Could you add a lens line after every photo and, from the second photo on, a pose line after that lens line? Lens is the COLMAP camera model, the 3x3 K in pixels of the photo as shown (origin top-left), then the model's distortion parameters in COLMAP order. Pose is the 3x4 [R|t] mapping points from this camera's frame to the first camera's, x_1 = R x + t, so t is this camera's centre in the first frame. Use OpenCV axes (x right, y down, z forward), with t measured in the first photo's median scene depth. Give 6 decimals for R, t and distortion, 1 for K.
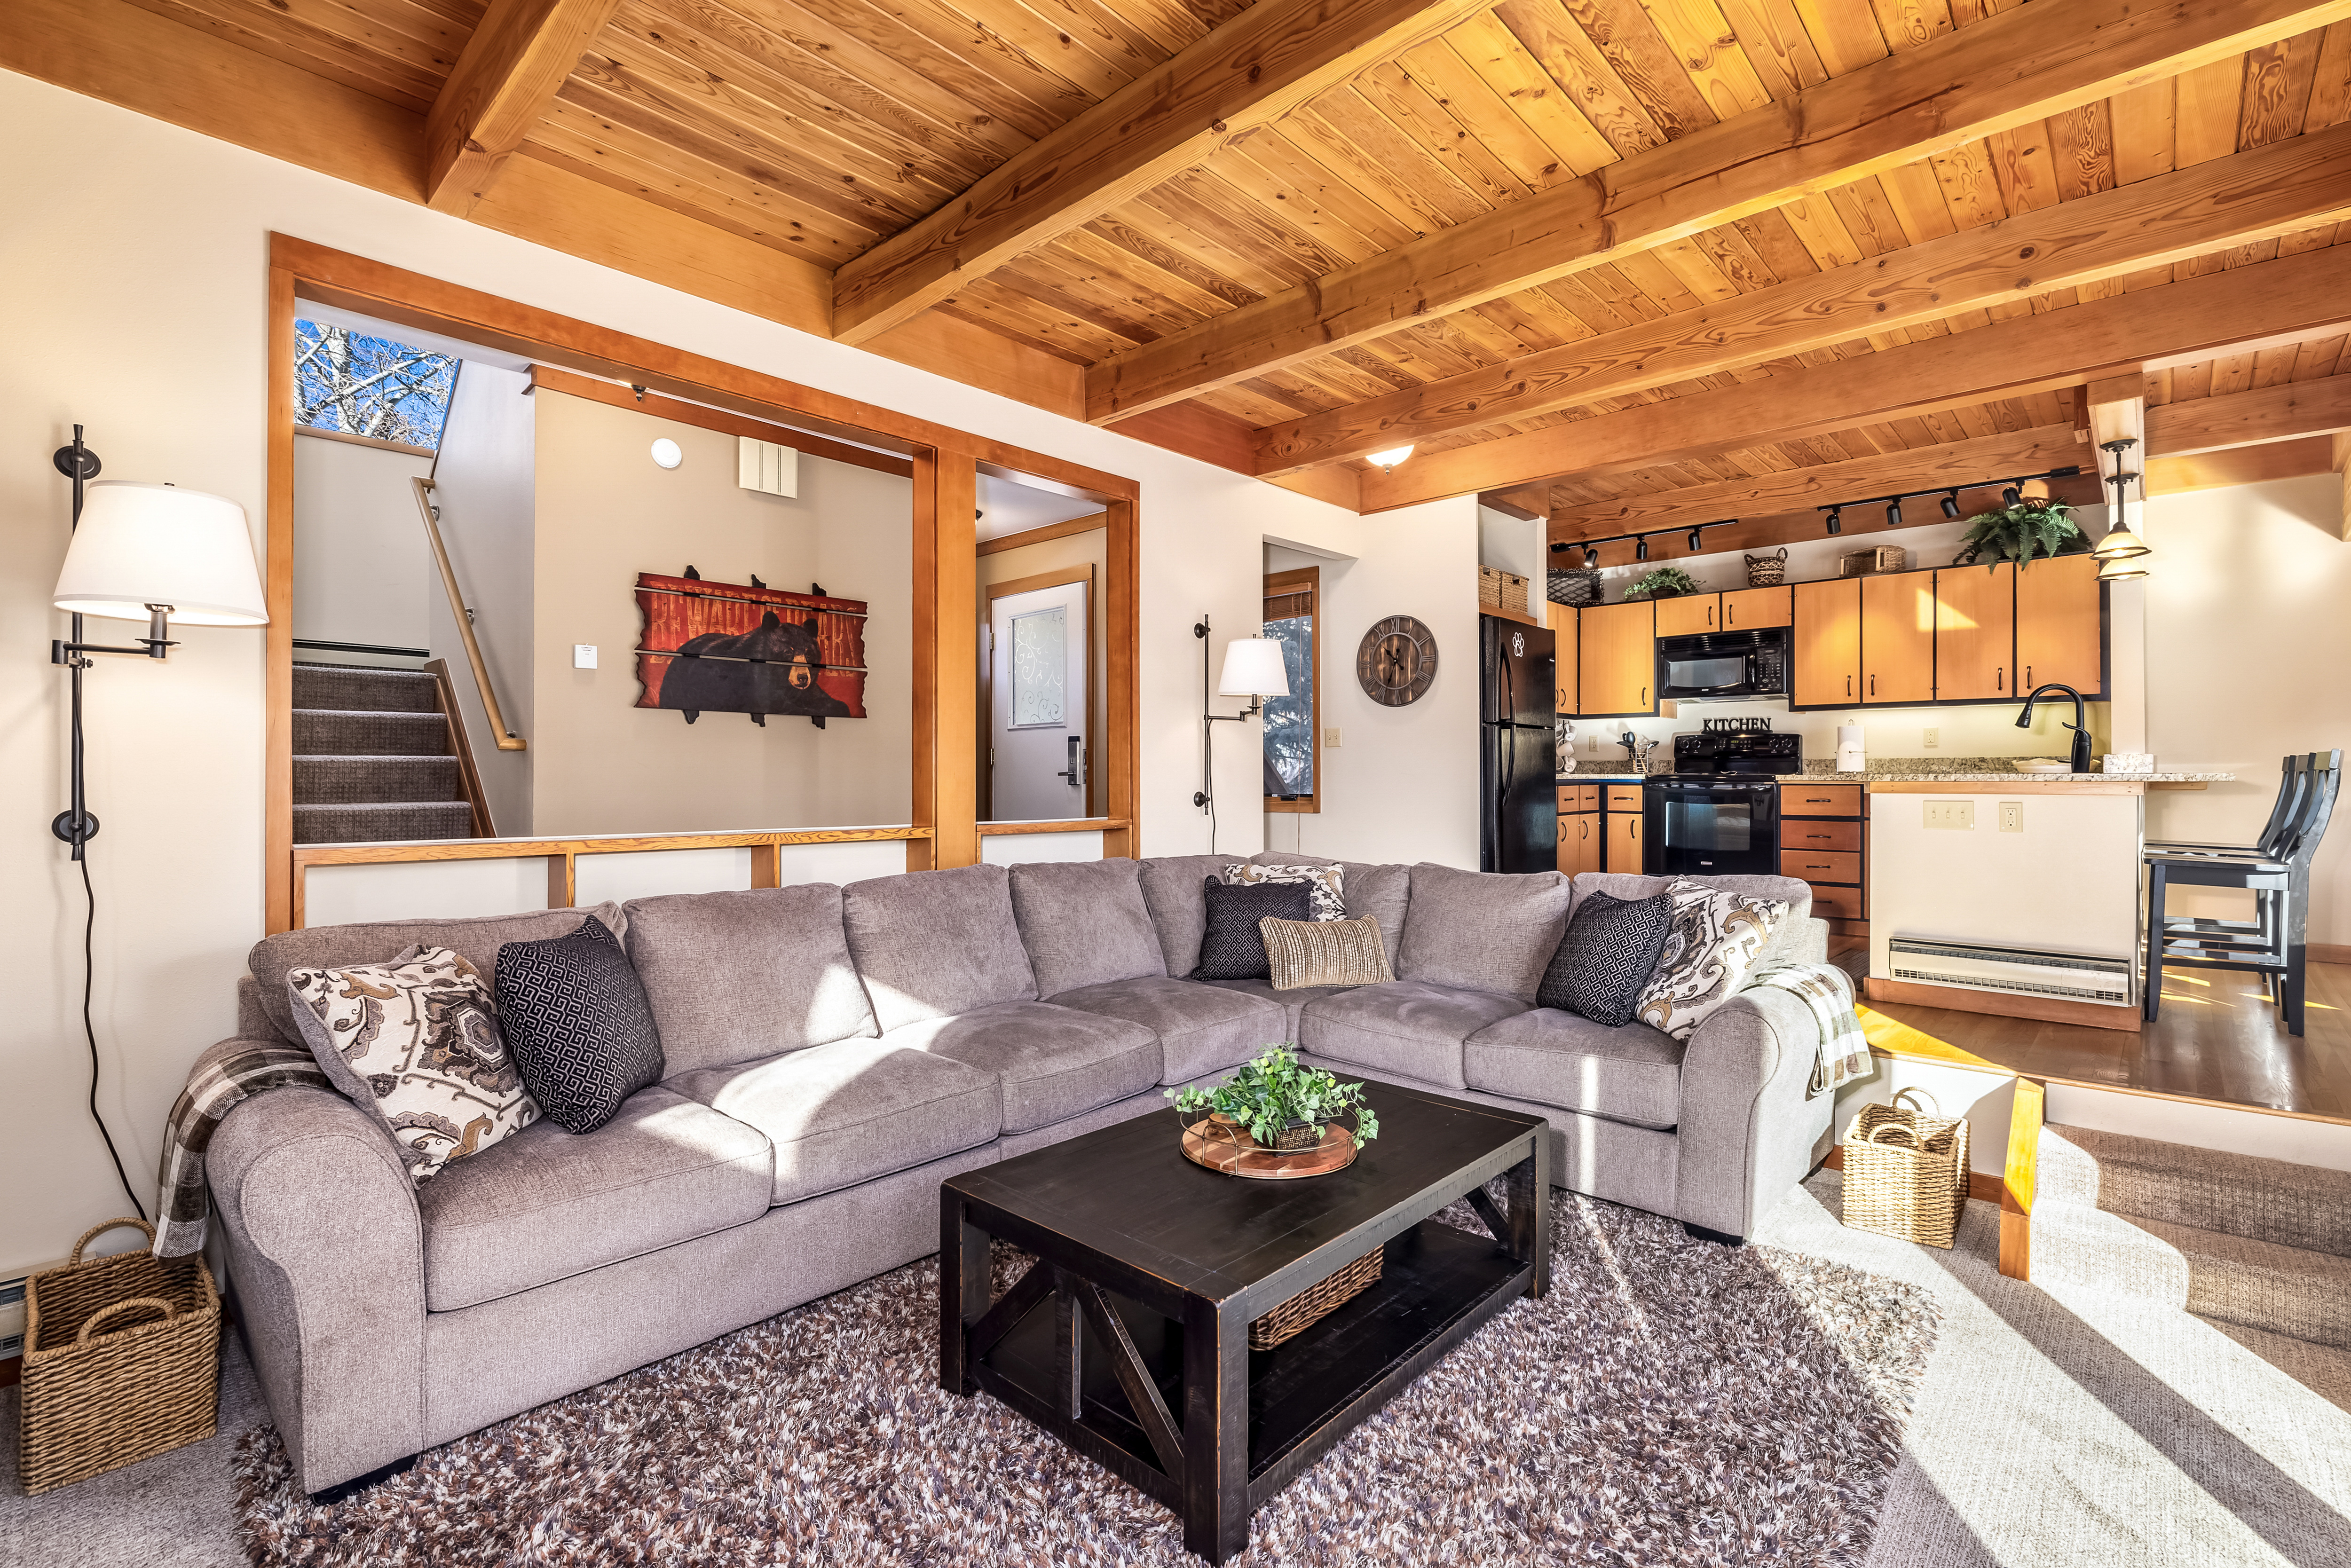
lens RADIAL K [[1055.9, 0, 1175.5], [0, 1055.9, 784.0], [0, 0, 1]] dist [-0.000260, -0.000043]
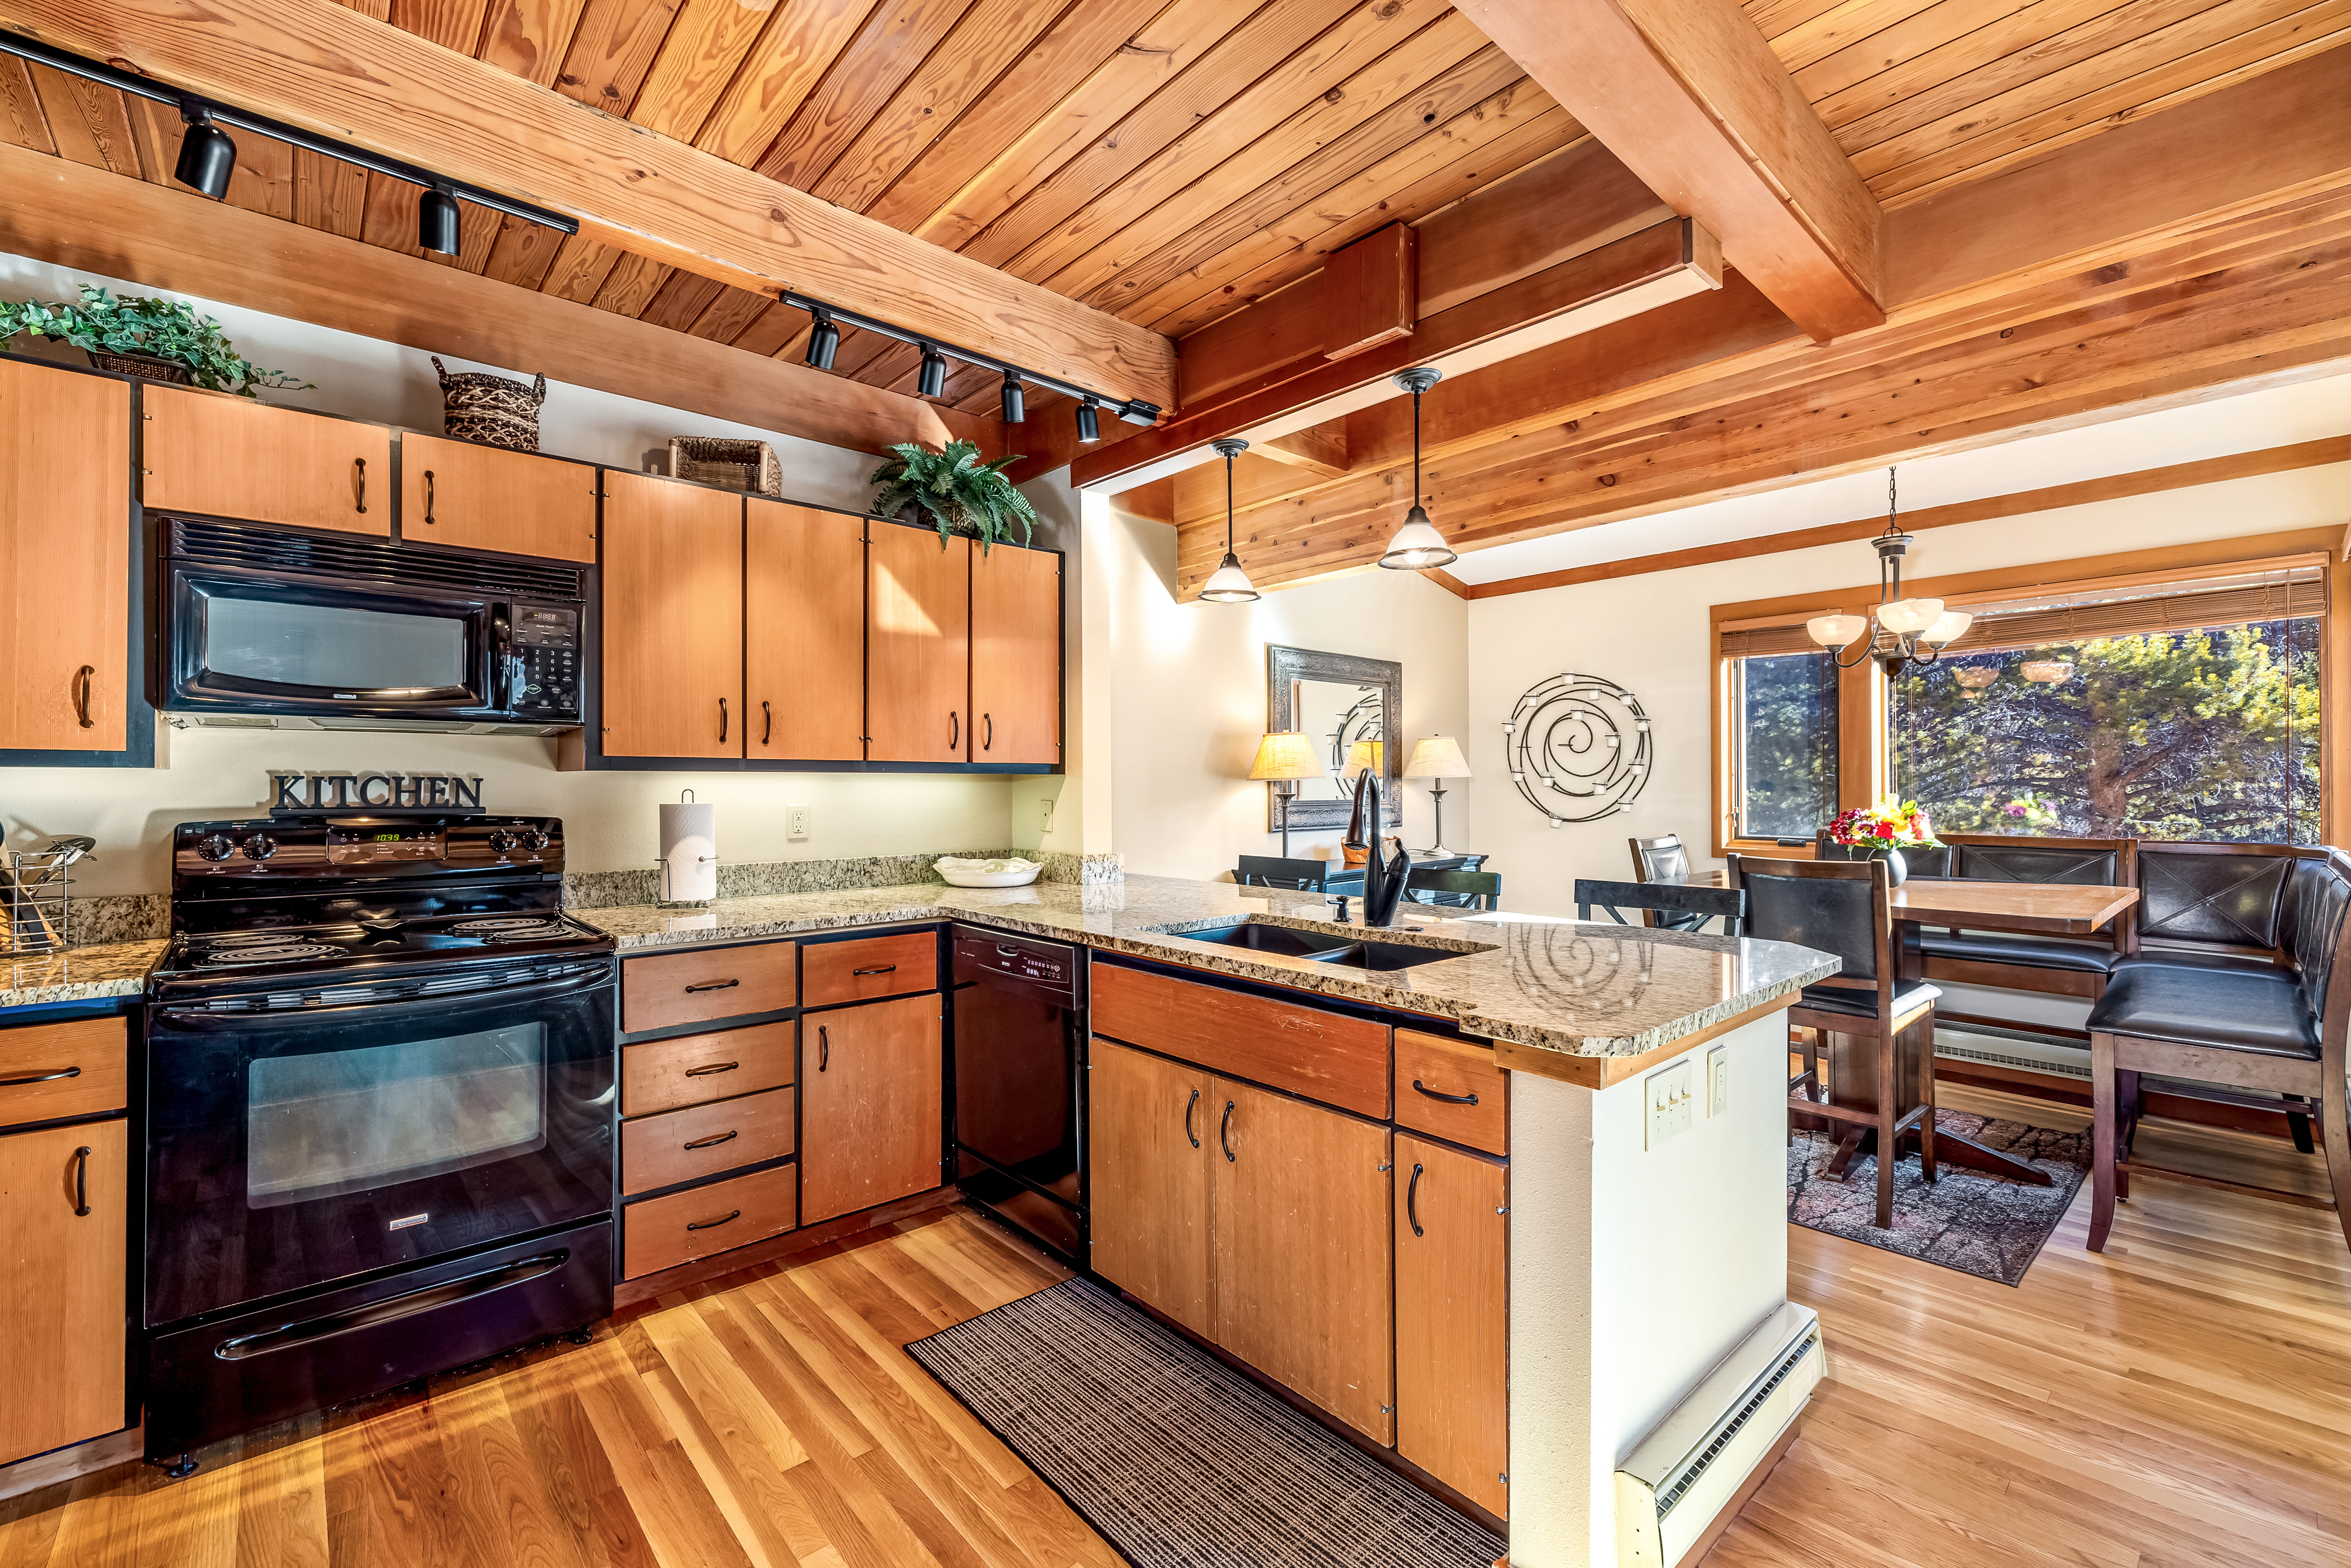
lens RADIAL K [[995.7, 0, 1203.0], [0, 995.7, 774.0], [0, 0, 1]] dist [-0.001168, 0.000008]
pose [[0.081057, 0.009731, 0.996662, 0.210656], [0.007506, 0.999918, -0.010373, -0.060941], [-0.996681, 0.008322, 0.080977, 0.725054]]
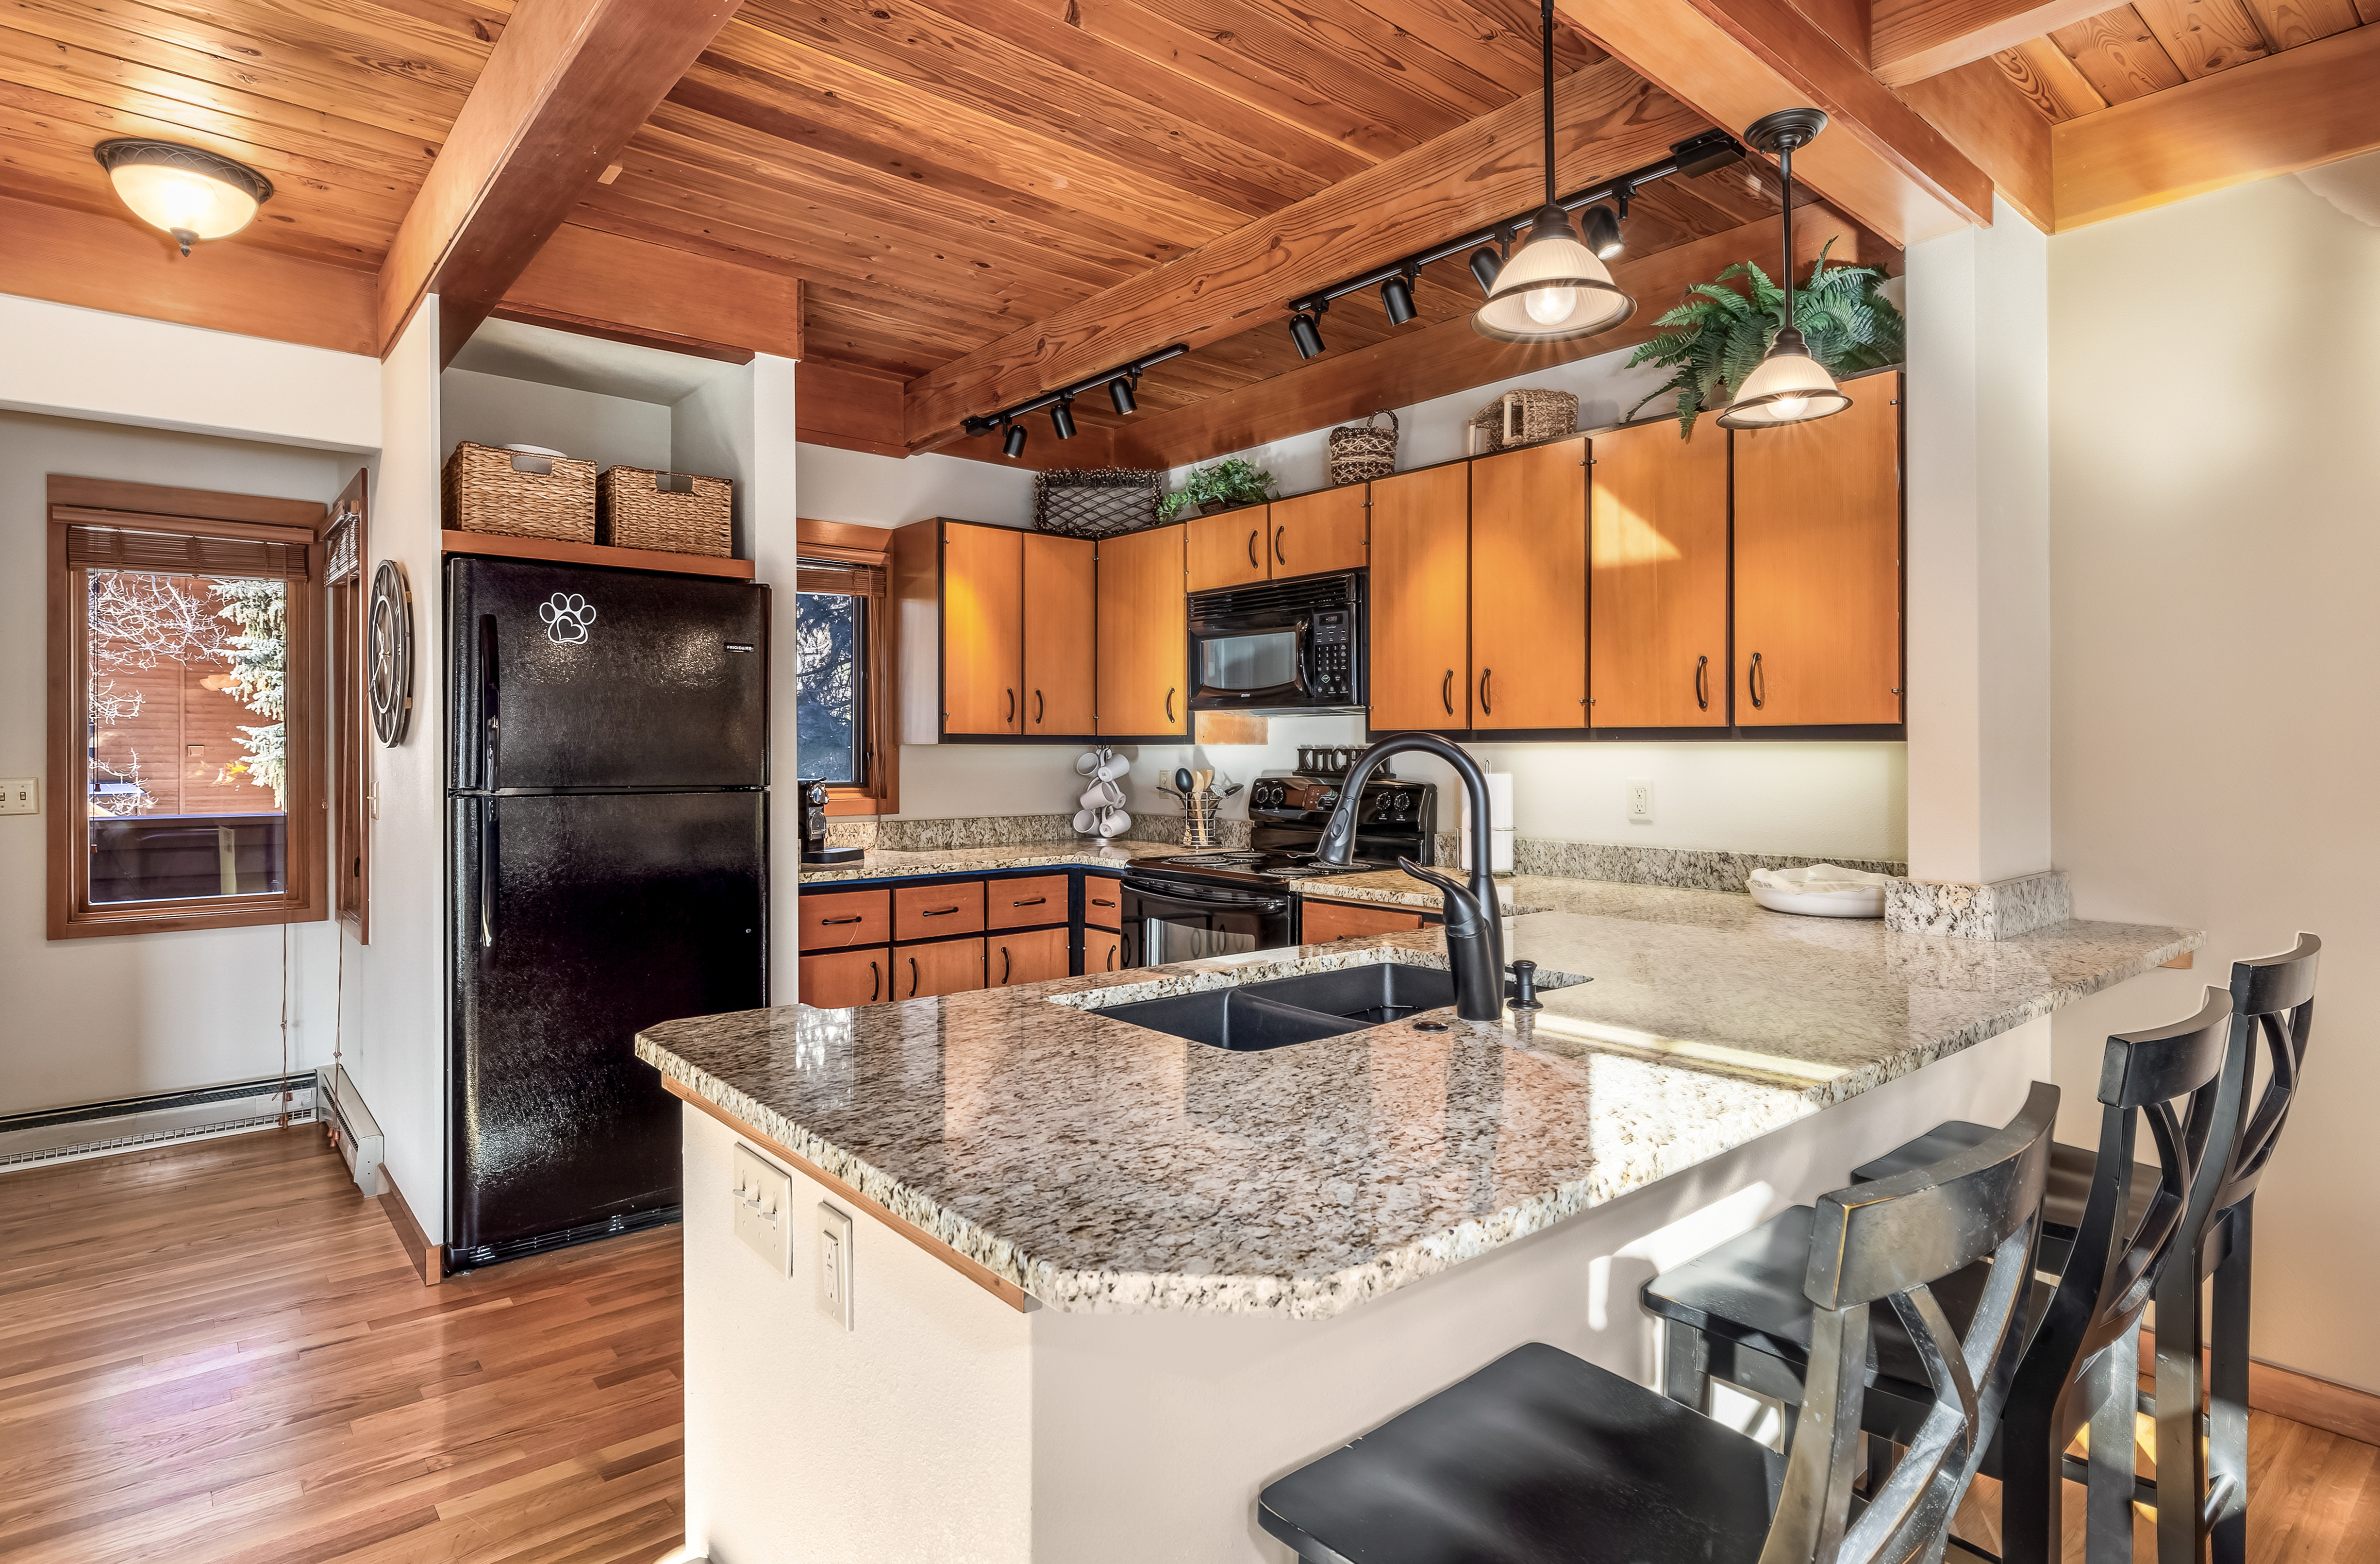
lens RADIAL K [[1209.9, 0, 1154.8], [0, 1209.9, 754.1], [0, 0, 1]] dist [0.001922, 0.000168]
pose [[0.992768, 0.002344, -0.120023, 0.550334], [-0.003070, 0.999978, -0.005860, -0.059641], [0.120006, 0.006186, 0.992754, 0.432296]]
